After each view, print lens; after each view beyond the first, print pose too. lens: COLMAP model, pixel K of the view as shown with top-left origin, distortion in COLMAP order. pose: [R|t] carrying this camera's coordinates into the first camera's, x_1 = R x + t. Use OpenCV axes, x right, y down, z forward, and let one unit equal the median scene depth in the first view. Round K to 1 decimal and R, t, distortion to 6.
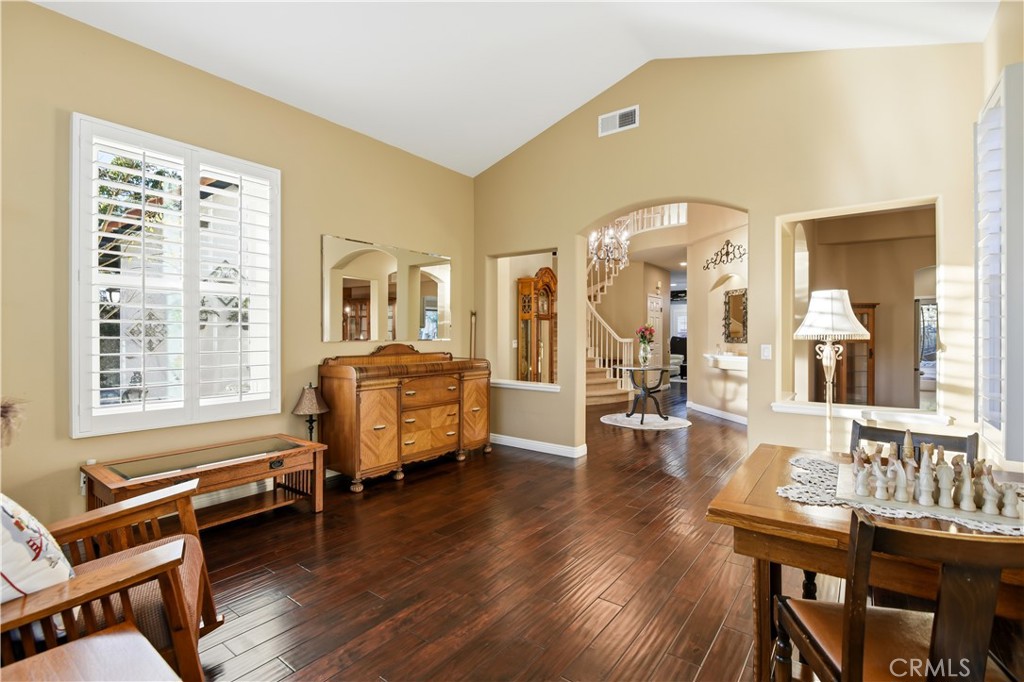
lens RADIAL K [[475.0, 0, 512.0], [0, 475.0, 341.0], [0, 0, 1]] dist [-0.014411, -0.000091]
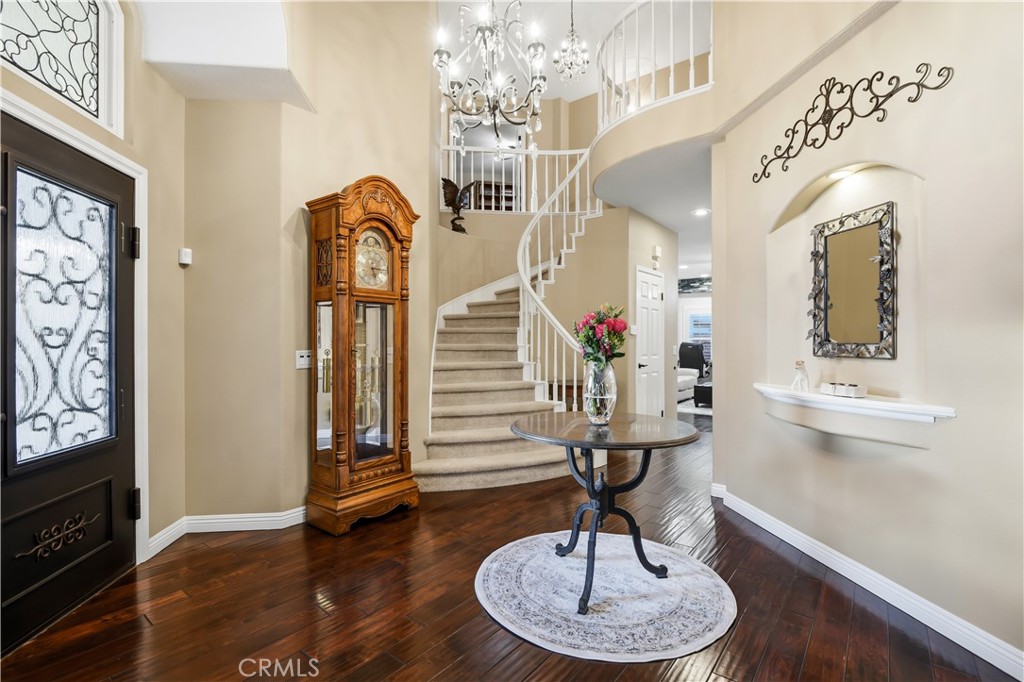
lens RADIAL K [[475.0, 0, 512.0], [0, 475.0, 341.0], [0, 0, 1]] dist [-0.014411, -0.000091]
pose [[0.999799, 0.000421, -0.020060, 0.198006], [-0.000671, 0.999922, -0.012477, -0.004499], [0.020054, 0.012487, 0.999721, 0.576399]]
